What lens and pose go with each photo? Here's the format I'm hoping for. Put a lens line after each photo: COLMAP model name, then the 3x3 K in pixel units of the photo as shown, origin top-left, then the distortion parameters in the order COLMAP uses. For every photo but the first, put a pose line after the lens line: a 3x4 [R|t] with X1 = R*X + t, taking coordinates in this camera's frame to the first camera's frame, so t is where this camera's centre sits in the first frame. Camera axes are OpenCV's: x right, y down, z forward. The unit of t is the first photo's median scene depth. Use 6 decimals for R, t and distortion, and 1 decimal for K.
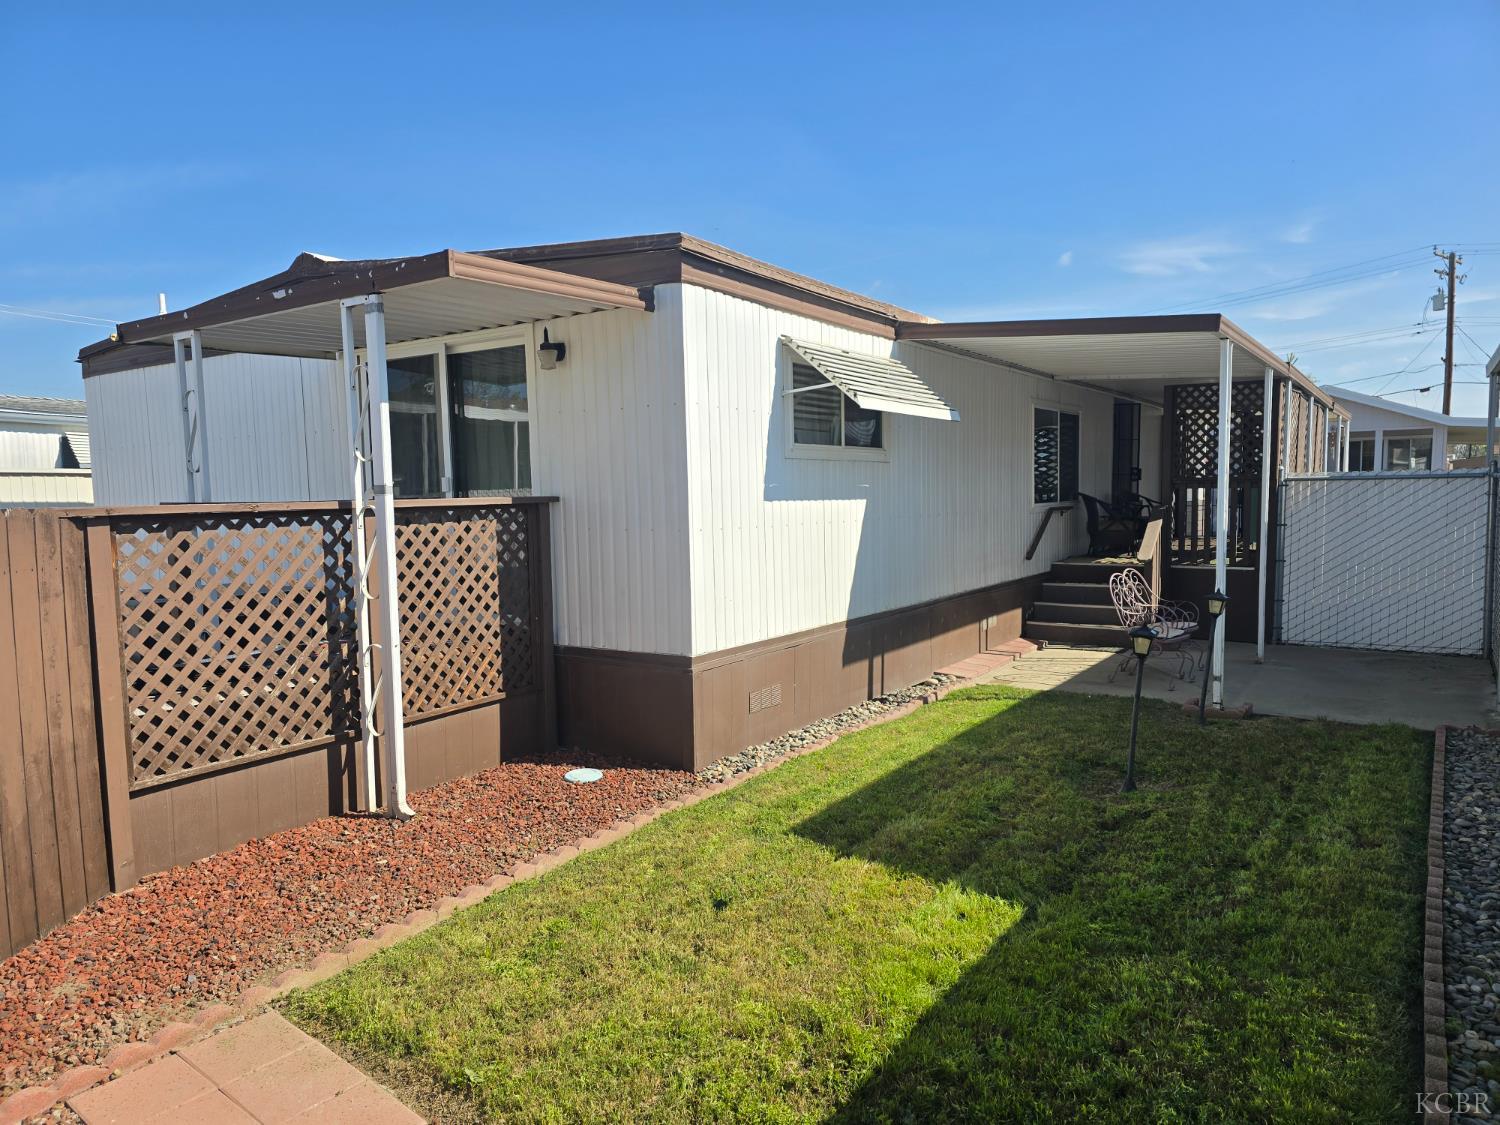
lens RADIAL K [[1011.7, 0, 743.4], [0, 1011.7, 567.0], [0, 0, 1]] dist [0.060379, -0.062593]
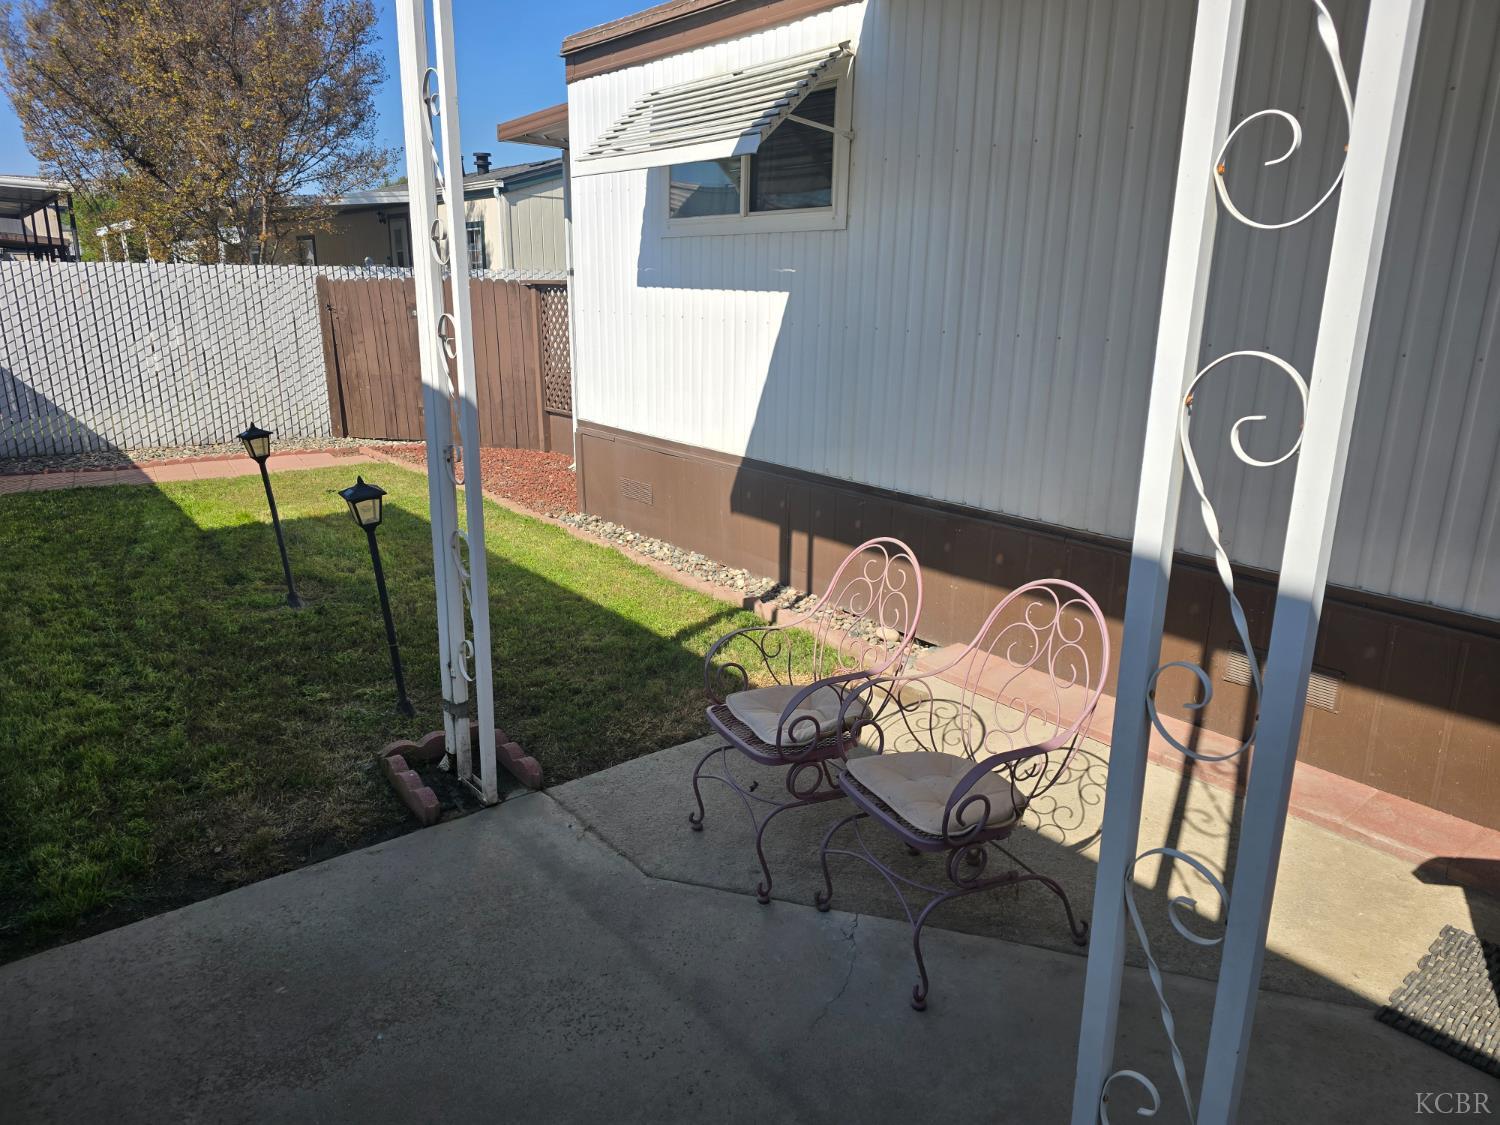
lens RADIAL K [[1011.7, 0, 743.4], [0, 1011.7, 567.0], [0, 0, 1]] dist [0.060379, -0.062593]
pose [[-0.330297, 0.253745, -0.909130, 0.870230], [-0.087707, 0.950768, 0.297232, -0.100745], [0.939793, 0.177912, -0.291781, 1.328187]]
